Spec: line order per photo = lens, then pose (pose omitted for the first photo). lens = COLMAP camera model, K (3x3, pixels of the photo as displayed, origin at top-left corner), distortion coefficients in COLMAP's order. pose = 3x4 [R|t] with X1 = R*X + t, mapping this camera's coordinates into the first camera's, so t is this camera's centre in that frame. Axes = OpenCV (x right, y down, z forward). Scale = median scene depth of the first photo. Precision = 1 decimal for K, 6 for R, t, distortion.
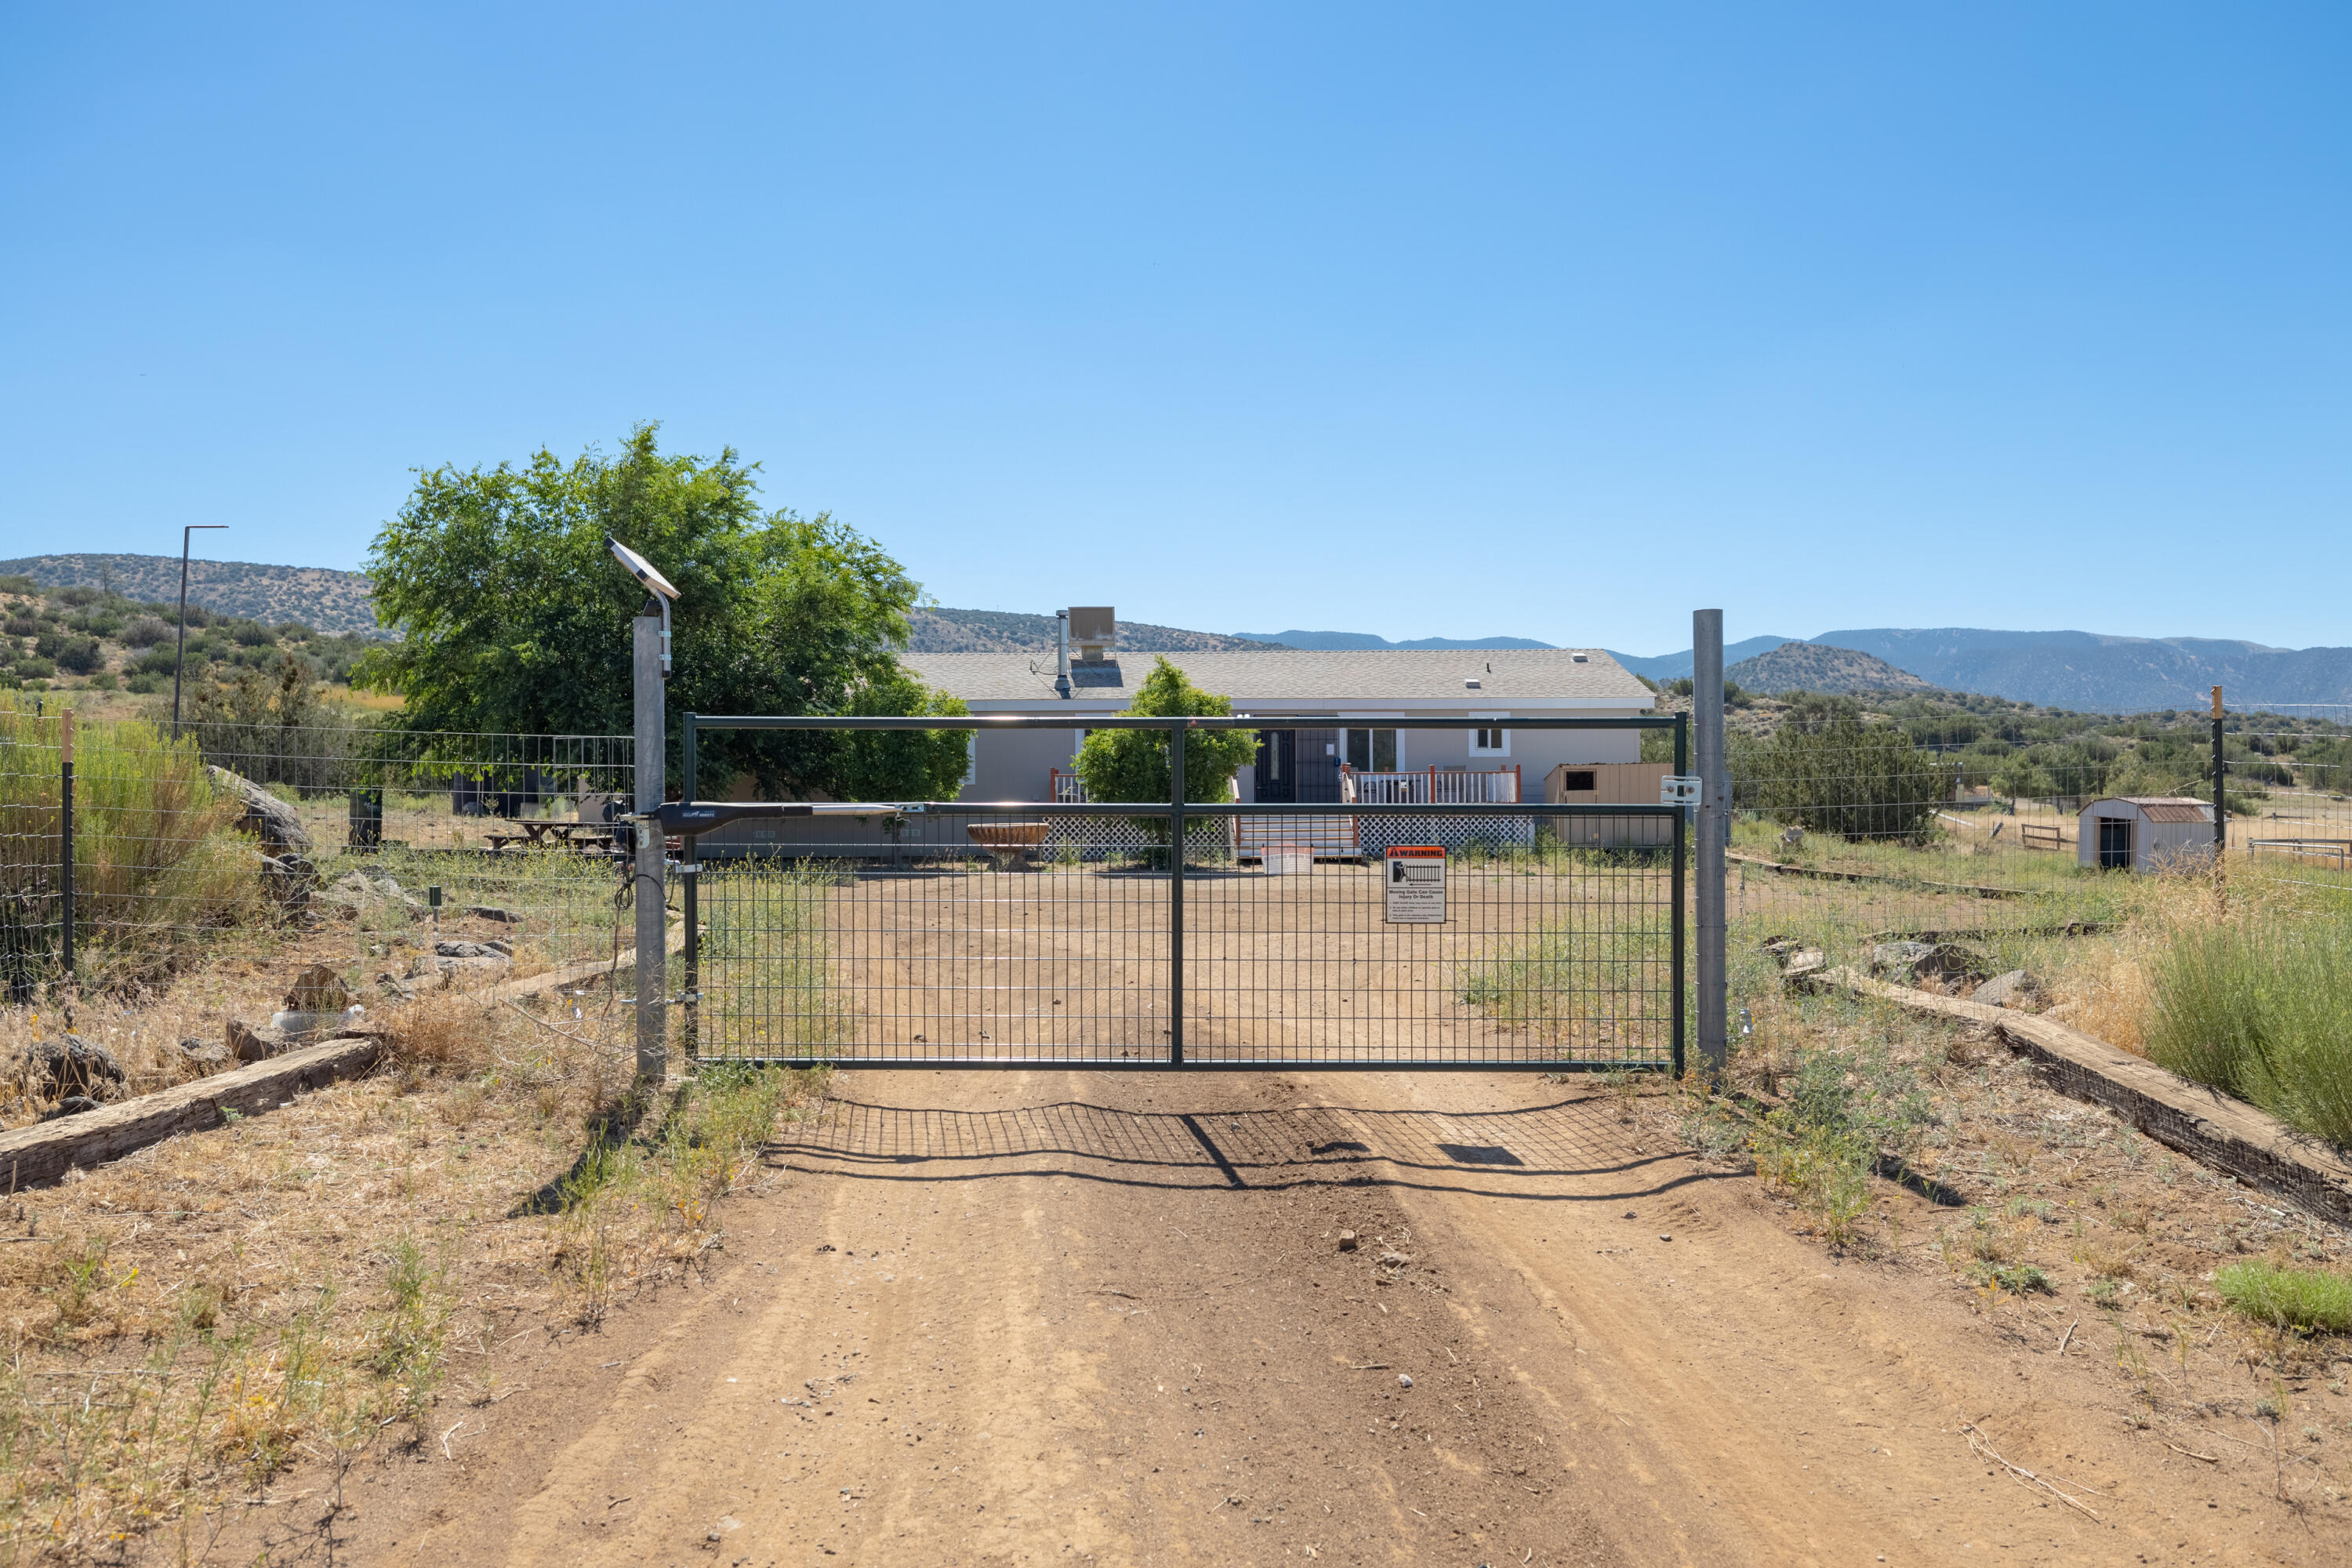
lens RADIAL K [[1896.7, 0, 1176.0], [0, 1896.7, 784.0], [0, 0, 1]] dist [-0.004919, -0.002056]
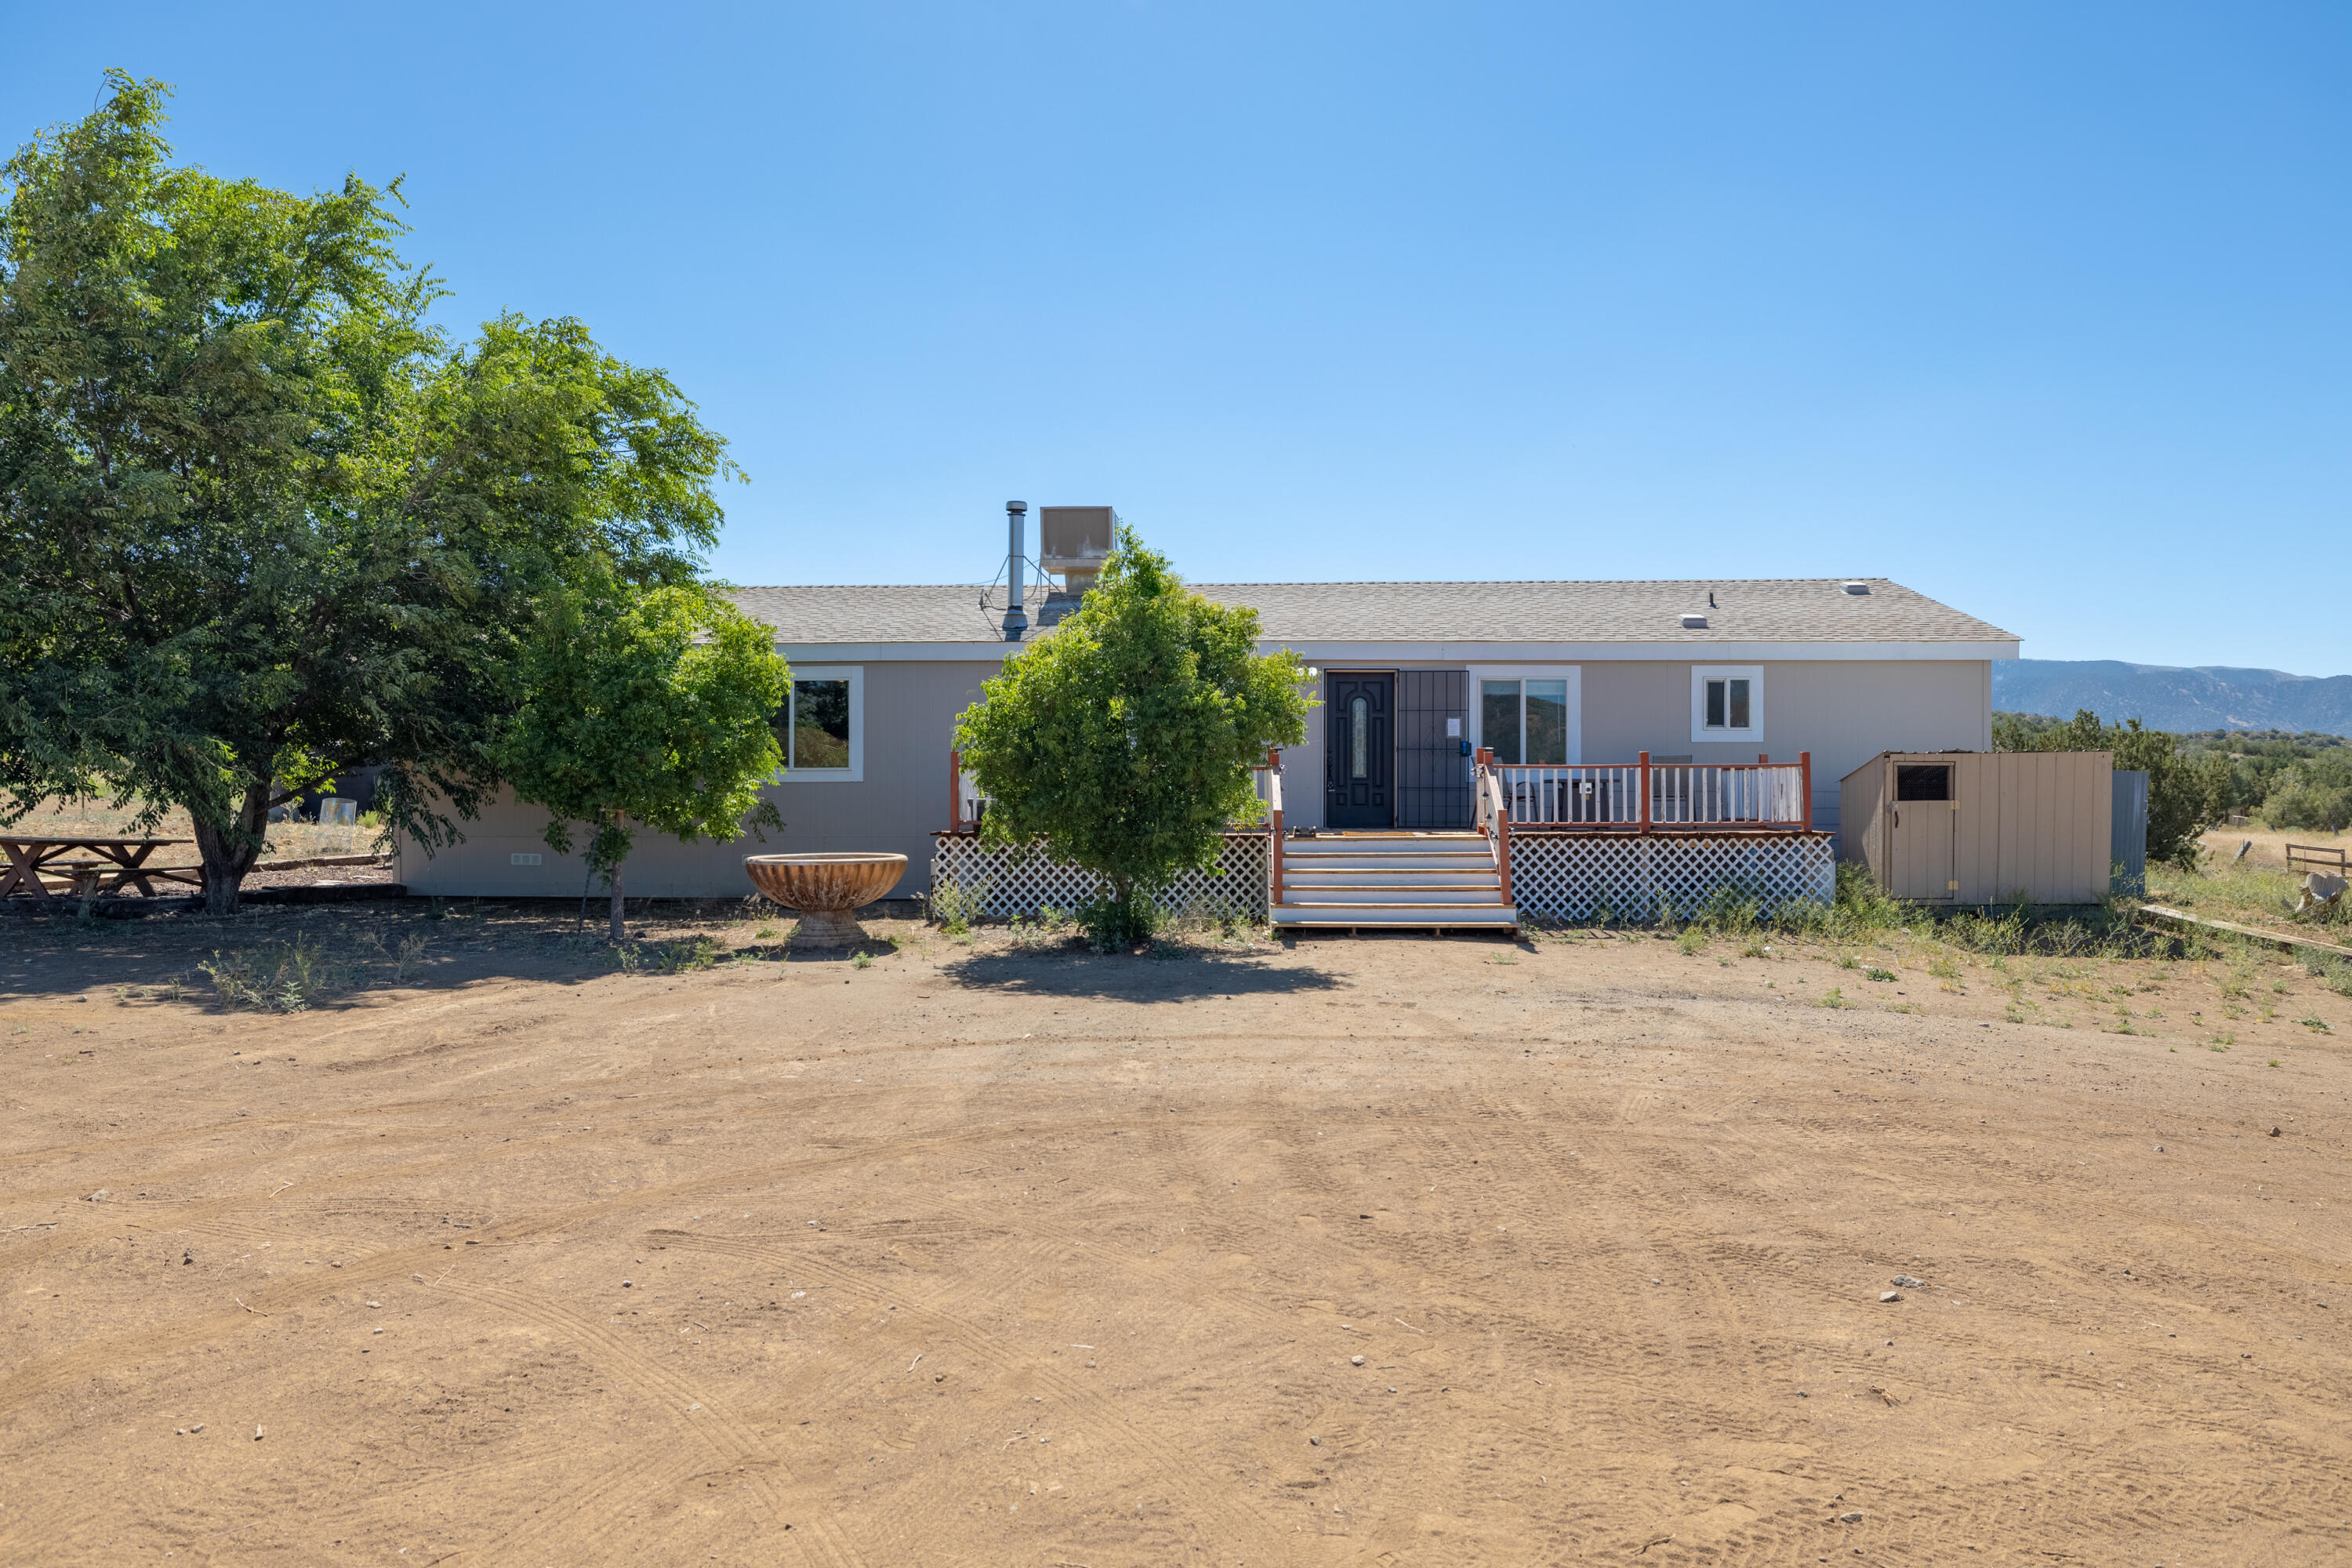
lens RADIAL K [[1583.9, 0, 1176.0], [0, 1583.9, 784.0], [0, 0, 1]] dist [0.002894, -0.000322]
pose [[0.996336, 0.008989, -0.085046, 0.011519], [-0.009232, 0.999954, -0.002467, 0.000486], [0.085020, 0.003243, 0.996374, 0.154961]]
